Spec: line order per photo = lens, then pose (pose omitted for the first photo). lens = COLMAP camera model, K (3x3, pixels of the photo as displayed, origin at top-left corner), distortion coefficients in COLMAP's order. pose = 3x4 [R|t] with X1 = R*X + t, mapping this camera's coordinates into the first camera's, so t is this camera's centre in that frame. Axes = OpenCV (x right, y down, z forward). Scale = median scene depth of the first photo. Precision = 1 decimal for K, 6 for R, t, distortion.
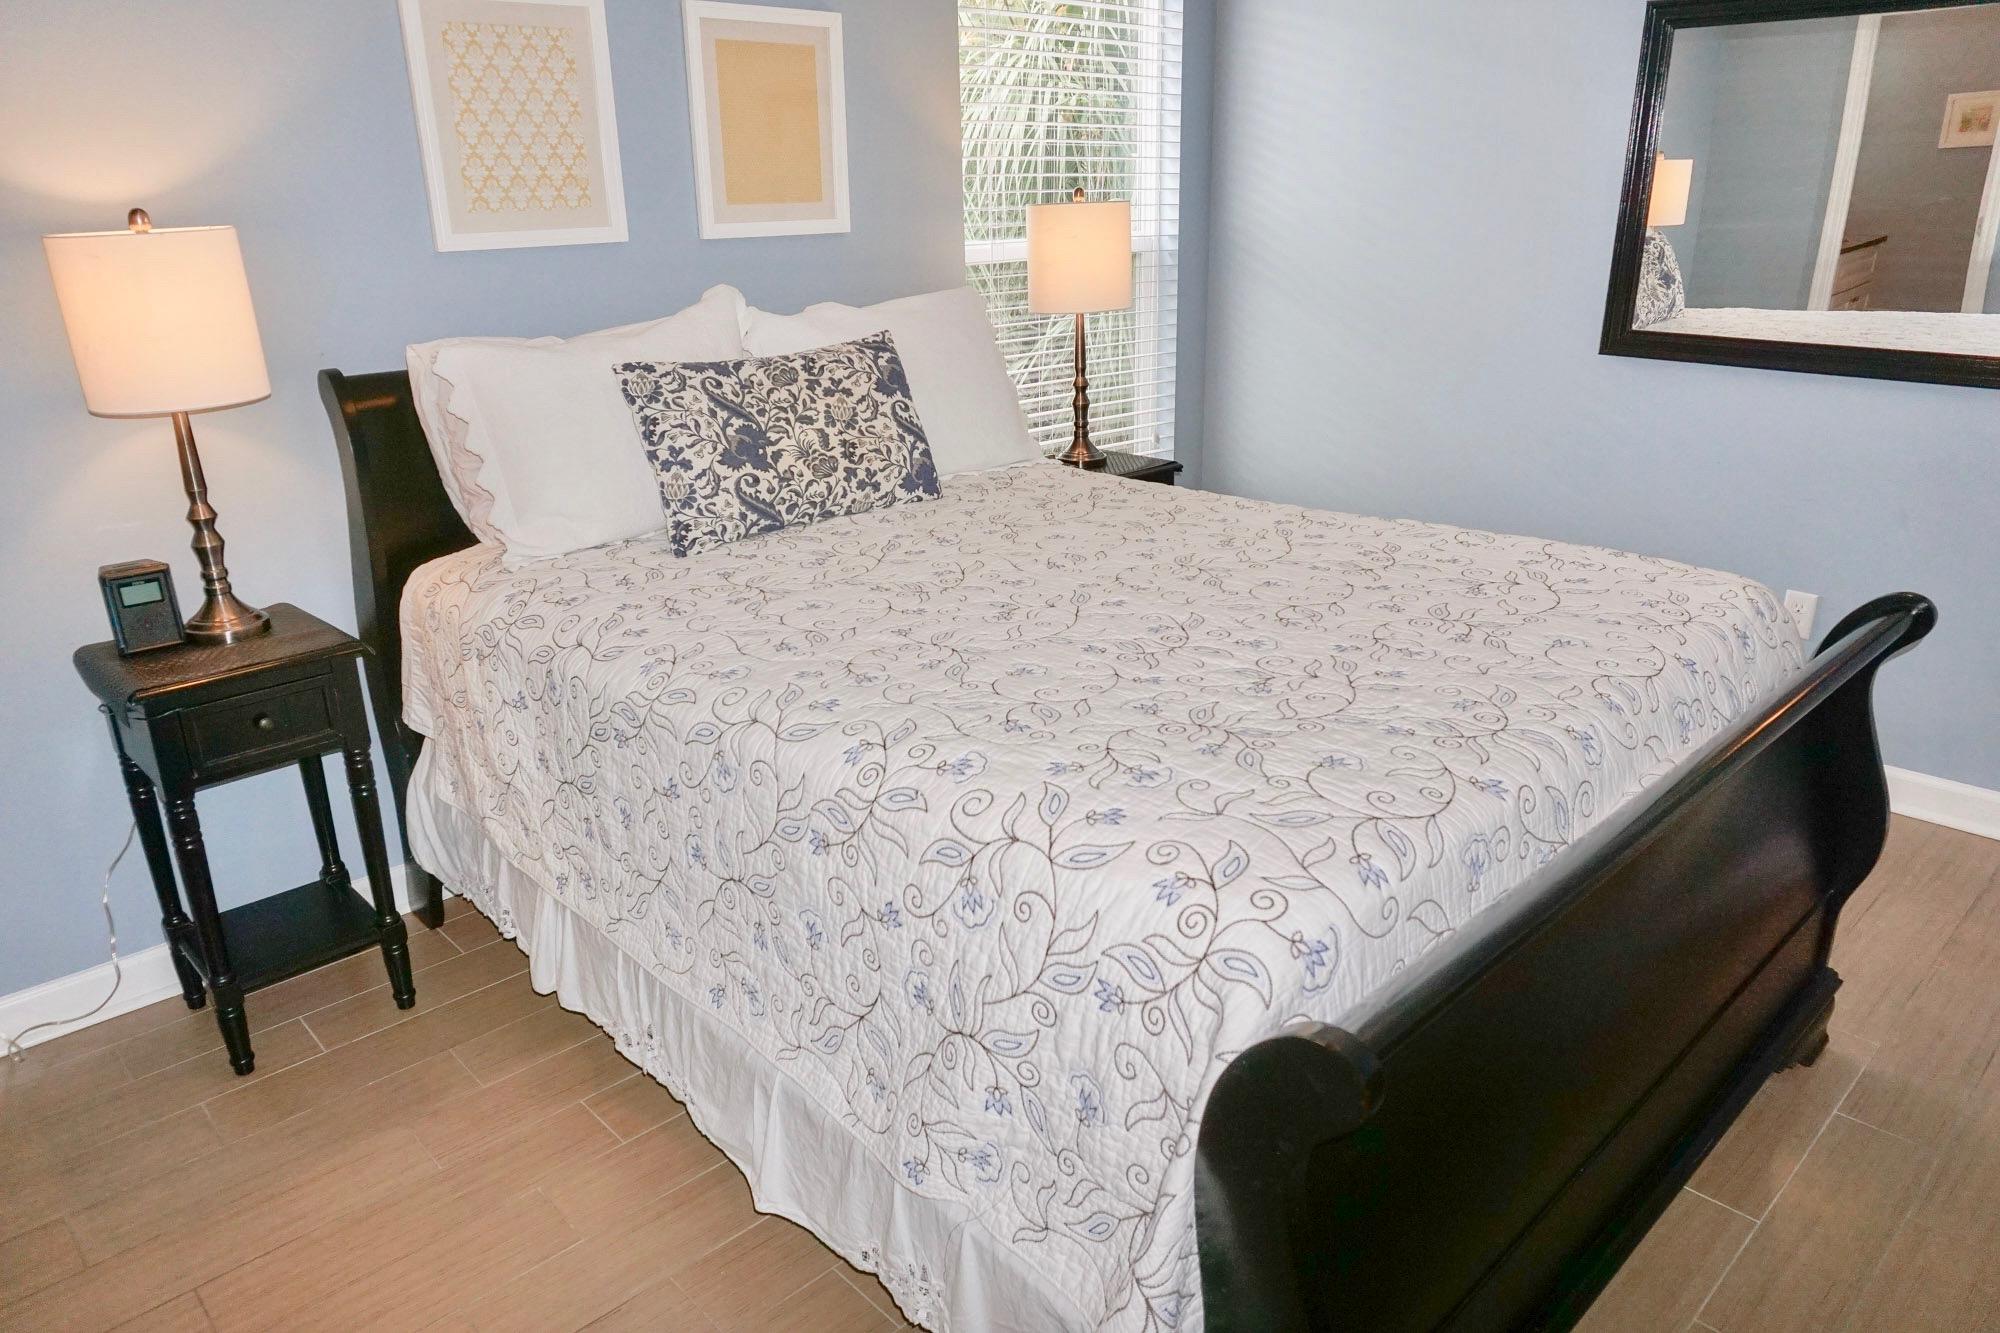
lens RADIAL K [[1337.0, 0, 1000.0], [0, 1337.0, 666.5], [0, 0, 1]] dist [-0.061138, 0.049641]
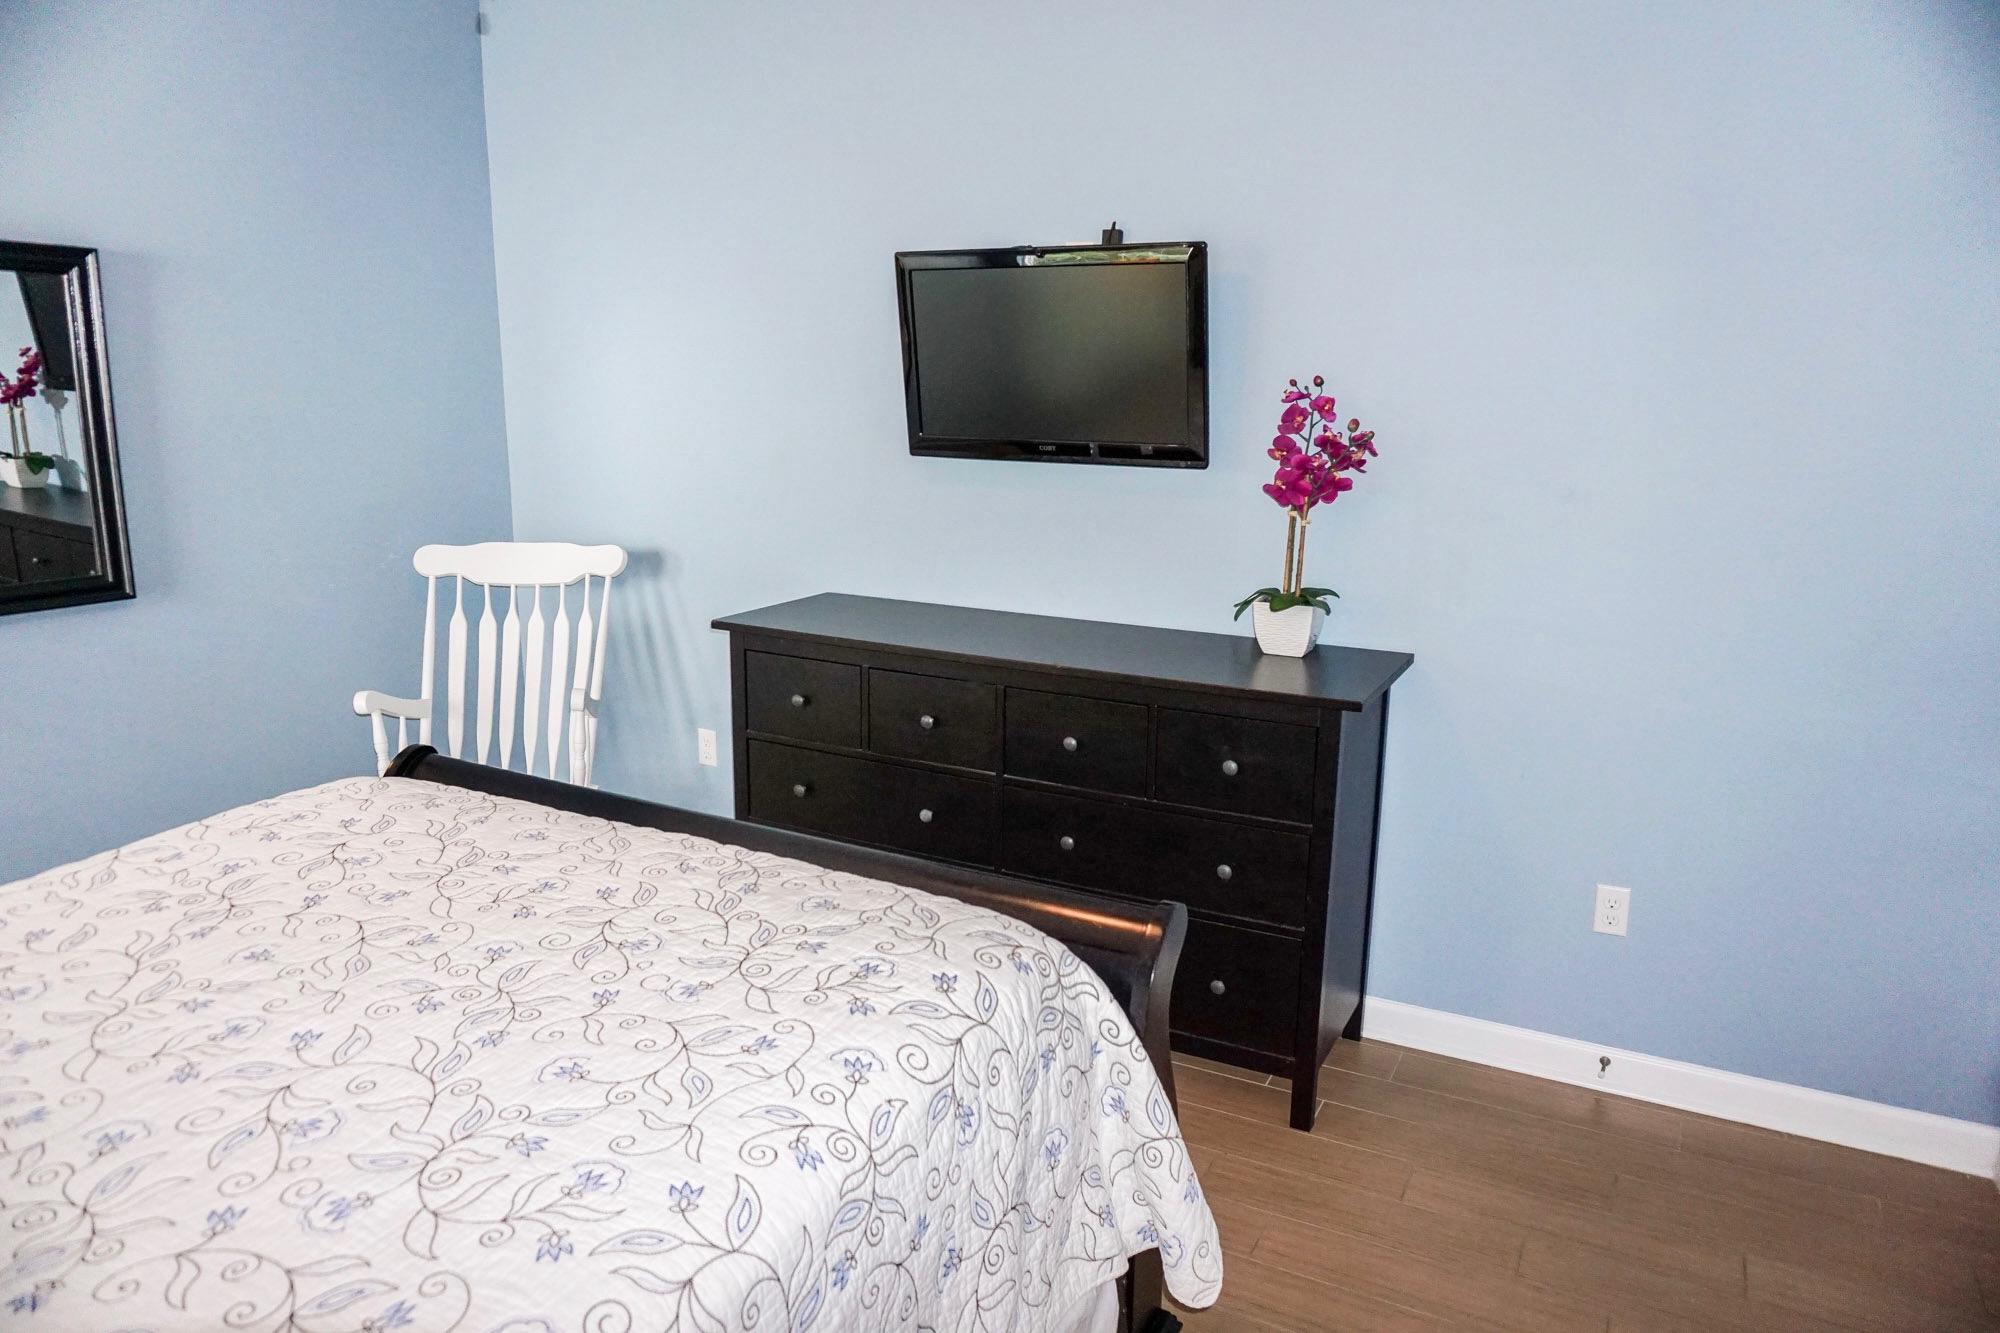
lens RADIAL K [[1337.0, 0, 1000.0], [0, 1337.0, 666.5], [0, 0, 1]] dist [-0.061138, 0.049641]
pose [[-0.332044, -0.189560, 0.924020, -0.803713], [0.310657, 0.902971, 0.296876, -0.393701], [-0.890640, 0.385629, -0.240938, 0.915080]]
